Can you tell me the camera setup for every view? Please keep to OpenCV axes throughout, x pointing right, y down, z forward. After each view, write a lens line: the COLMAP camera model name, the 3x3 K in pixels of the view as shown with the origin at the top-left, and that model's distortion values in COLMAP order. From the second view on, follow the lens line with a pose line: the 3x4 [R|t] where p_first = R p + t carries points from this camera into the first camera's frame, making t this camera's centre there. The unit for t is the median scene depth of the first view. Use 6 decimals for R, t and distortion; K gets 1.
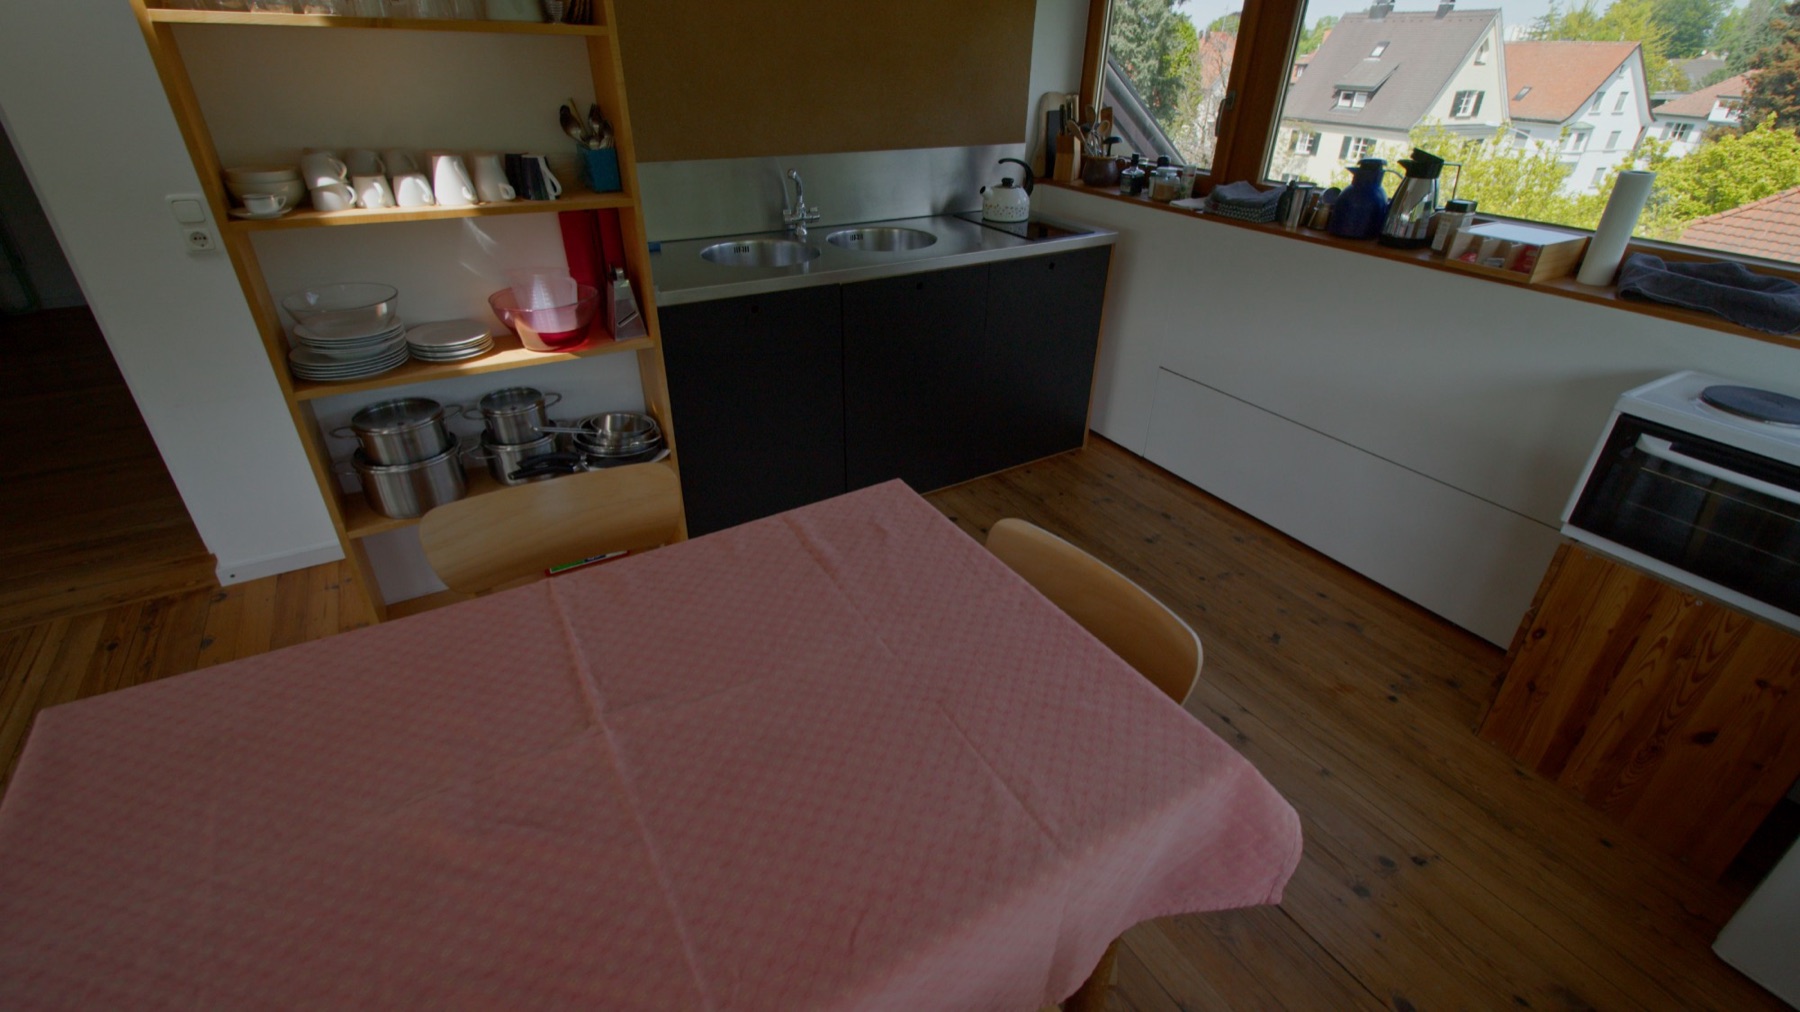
lens RADIAL K [[798.4, 0, 910.7], [0, 798.4, 498.5], [0, 0, 1]] dist [0.022784, -0.011882]
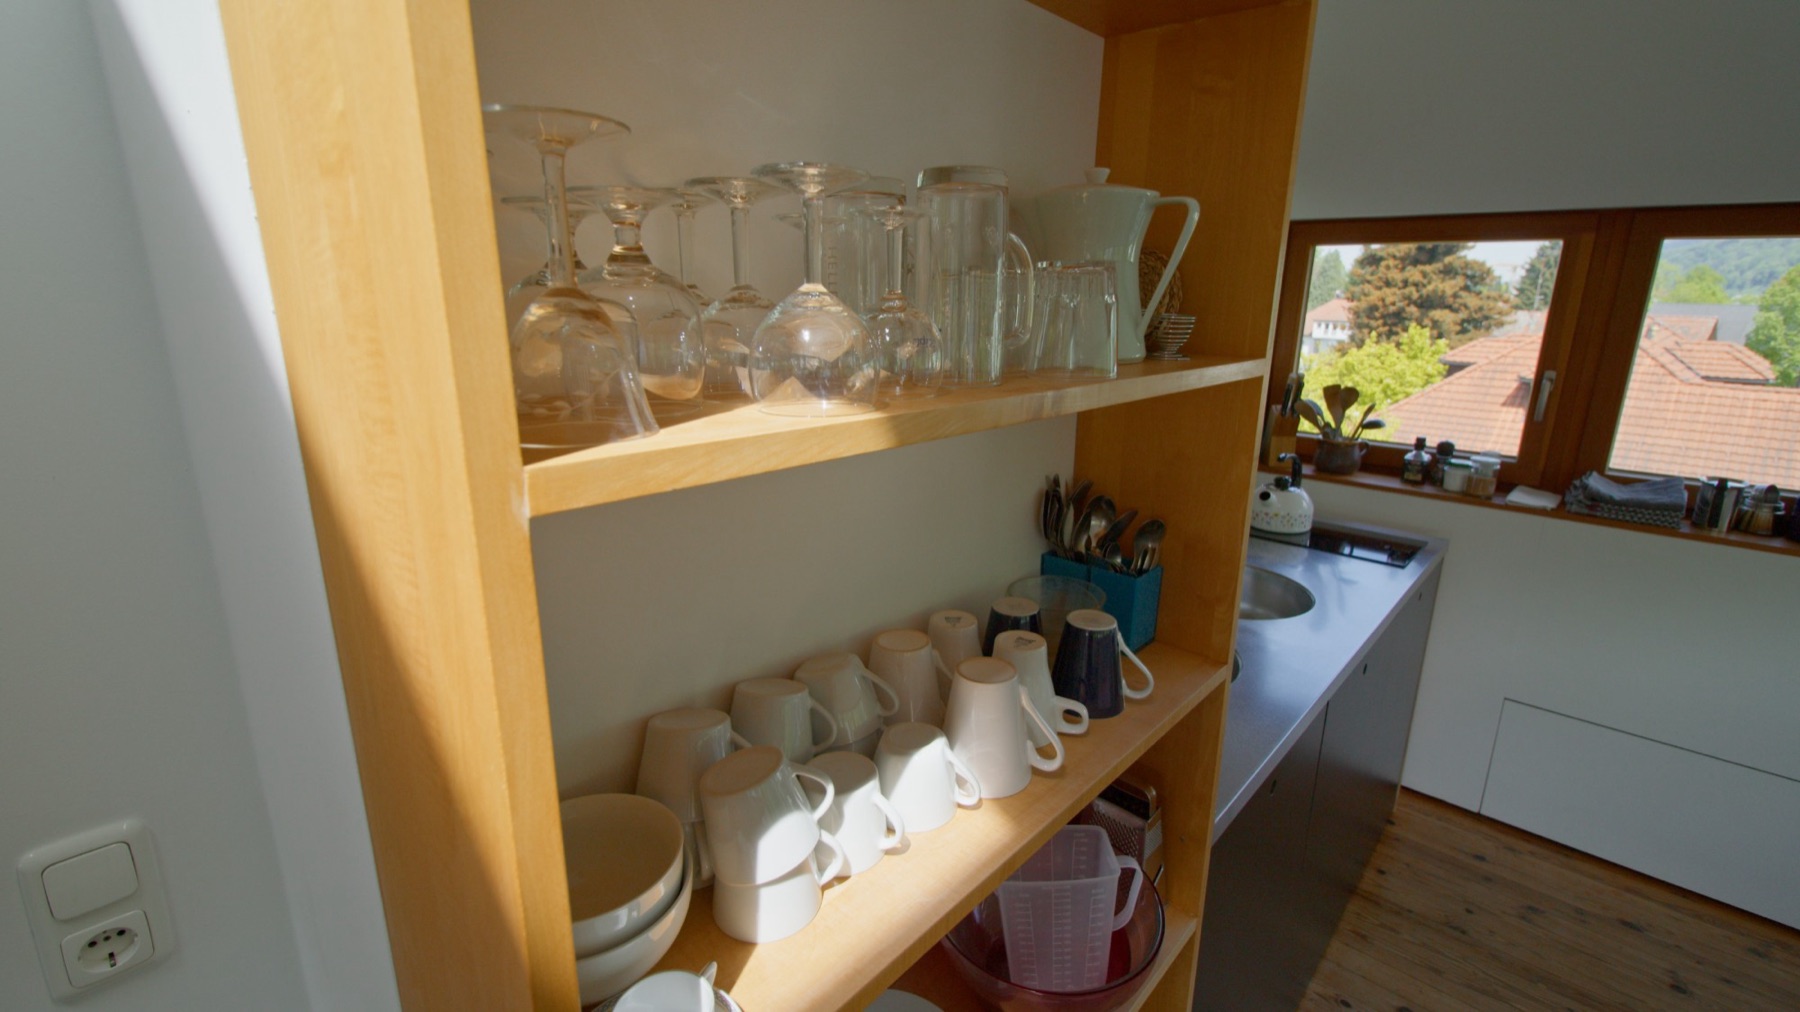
lens RADIAL K [[798.4, 0, 910.7], [0, 798.4, 498.5], [0, 0, 1]] dist [0.022784, -0.011882]
pose [[0.958208, -0.076718, 0.275594, -0.398483], [0.143620, 0.962174, -0.231506, -0.233498], [-0.247409, 0.261412, 0.932981, 0.345915]]
